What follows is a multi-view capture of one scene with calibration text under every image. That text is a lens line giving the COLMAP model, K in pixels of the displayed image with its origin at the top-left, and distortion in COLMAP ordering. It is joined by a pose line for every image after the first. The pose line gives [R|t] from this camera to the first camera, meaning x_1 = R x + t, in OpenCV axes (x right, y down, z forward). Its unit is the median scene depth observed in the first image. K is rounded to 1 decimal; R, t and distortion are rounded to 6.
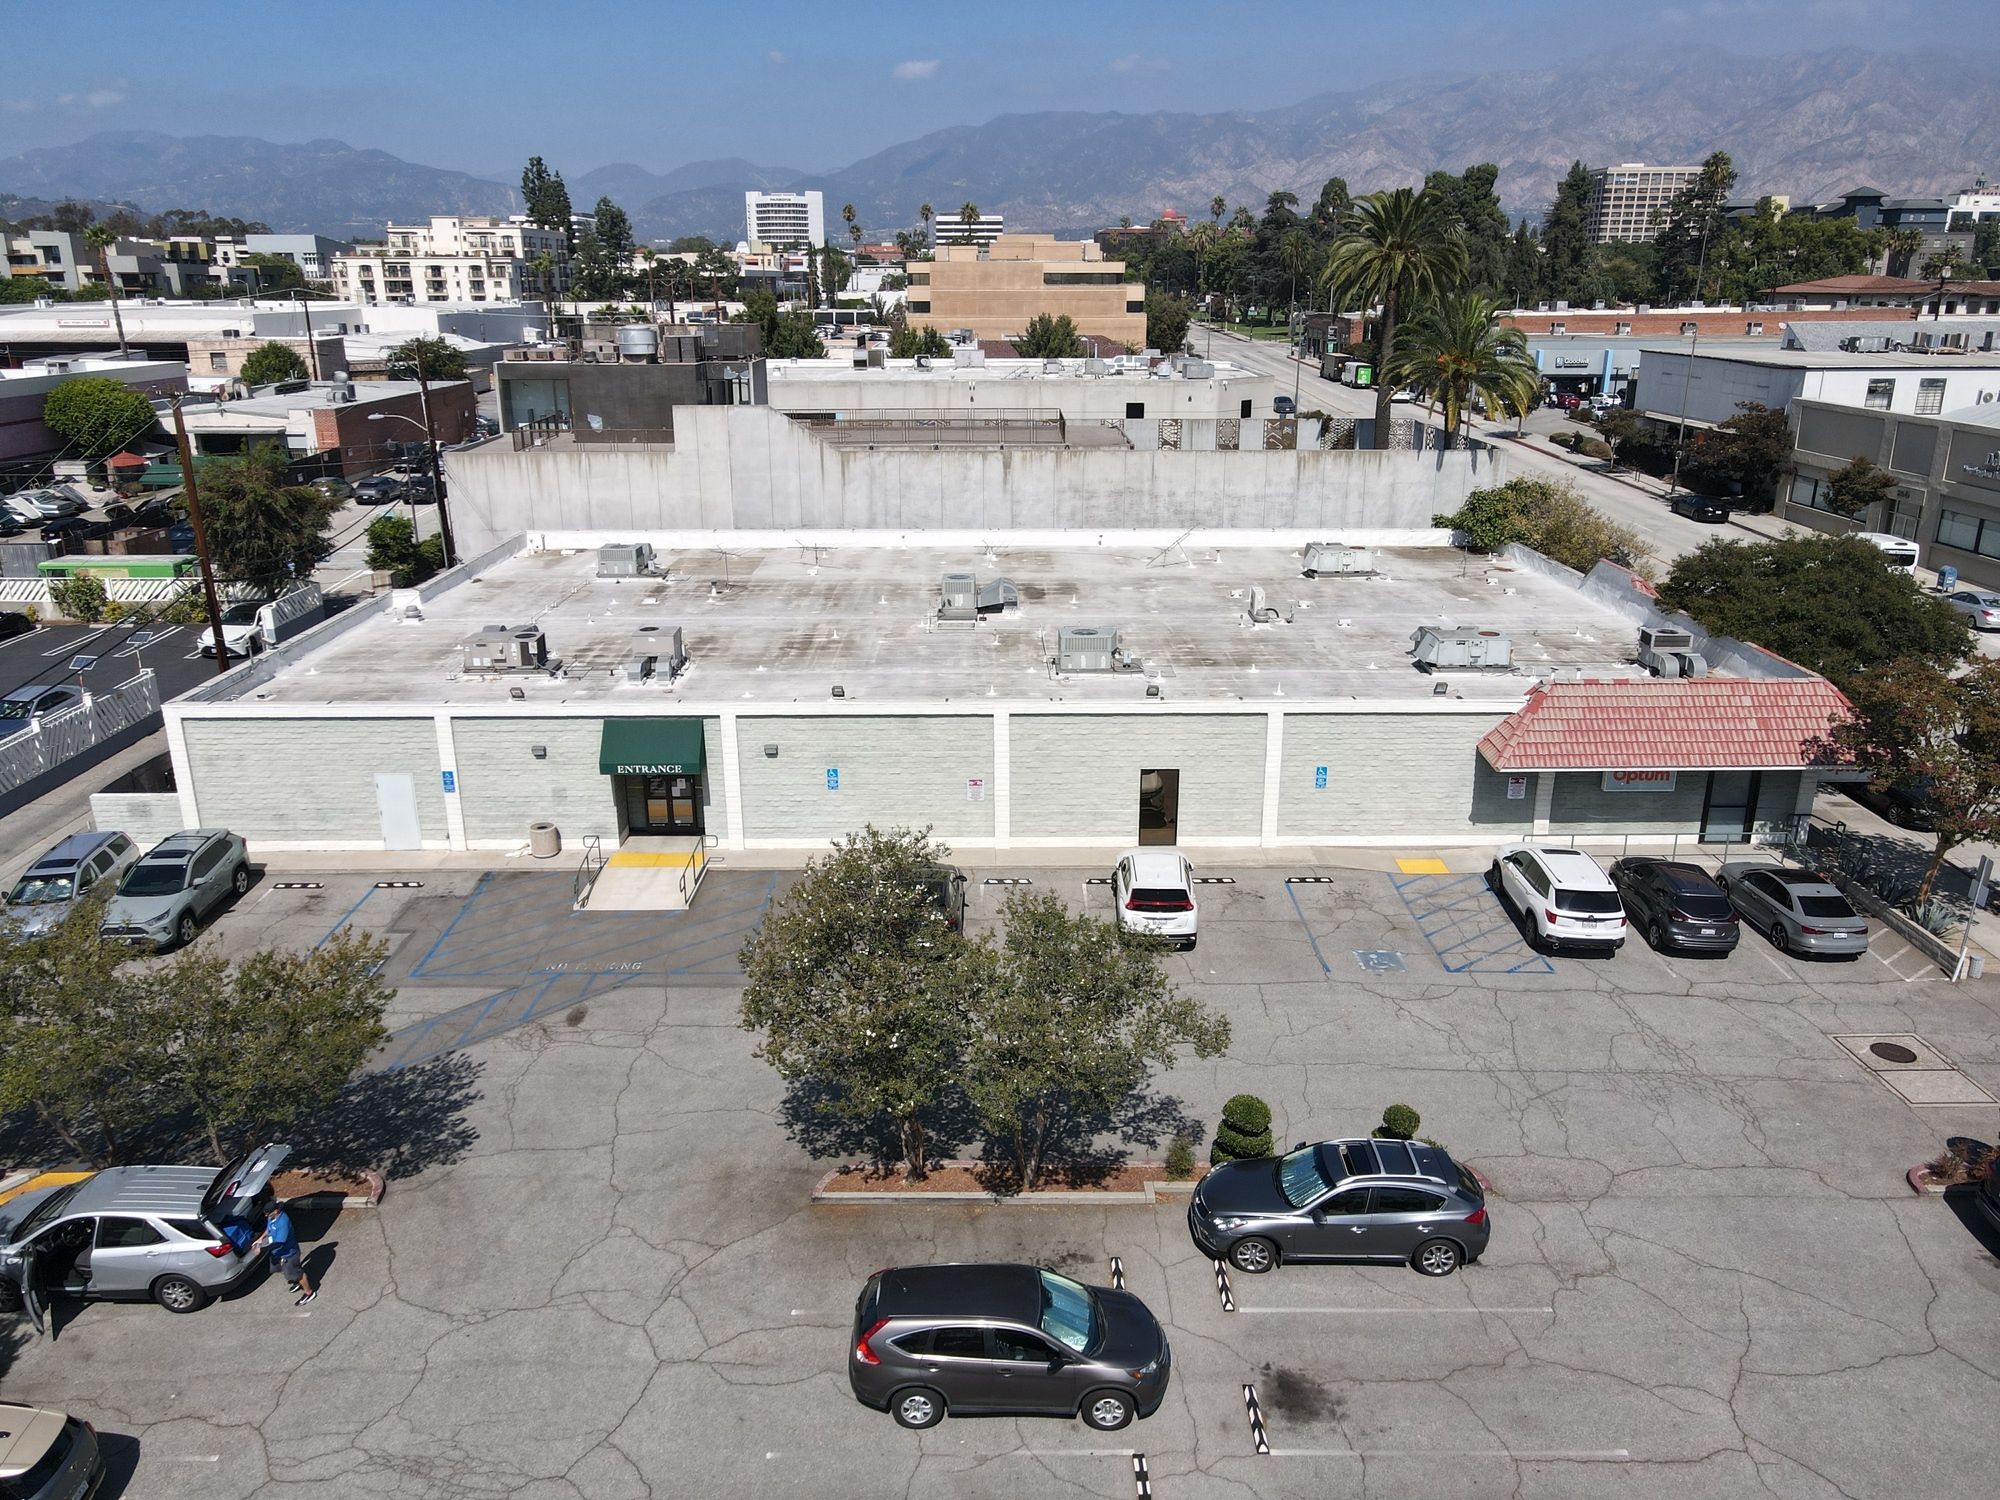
lens RADIAL K [[1466.7, 0, 995.5], [0, 1466.7, 738.0], [0, 0, 1]] dist [0.016445, 0.002187]
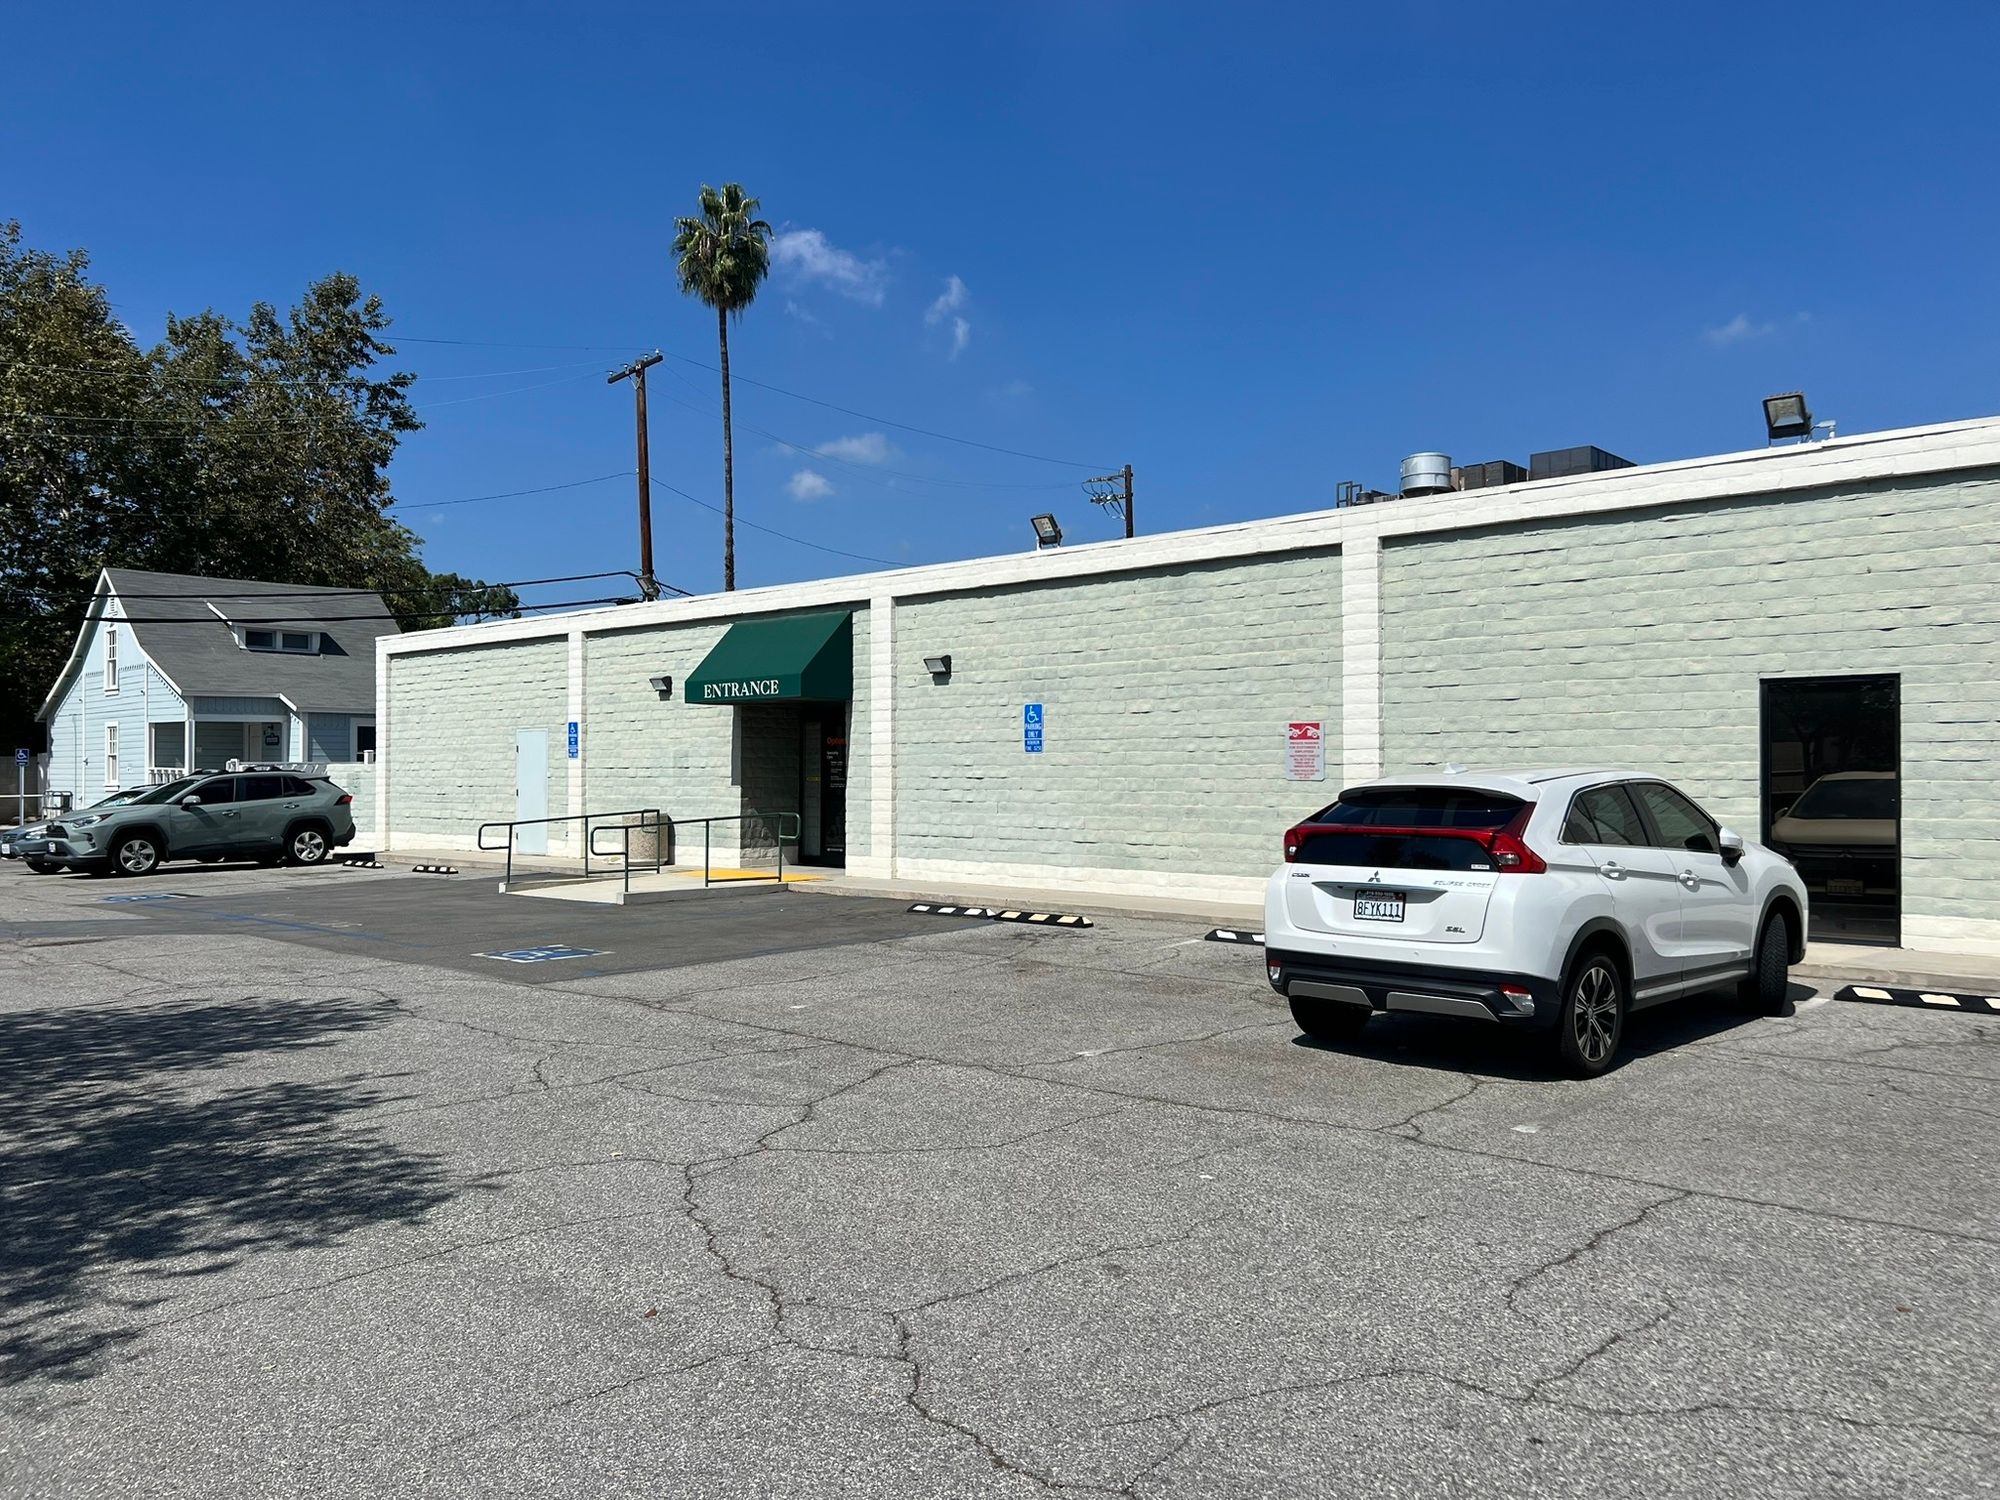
lens RADIAL K [[1495.3, 0, 997.1], [0, 1495.3, 756.7], [0, 0, 1]] dist [0.037201, 0.000527]
pose [[0.730117, -0.009555, -0.683255, 0.088620], [-0.202083, 0.952157, -0.229259, 0.064249], [0.652756, 0.305460, 0.693255, 0.291630]]
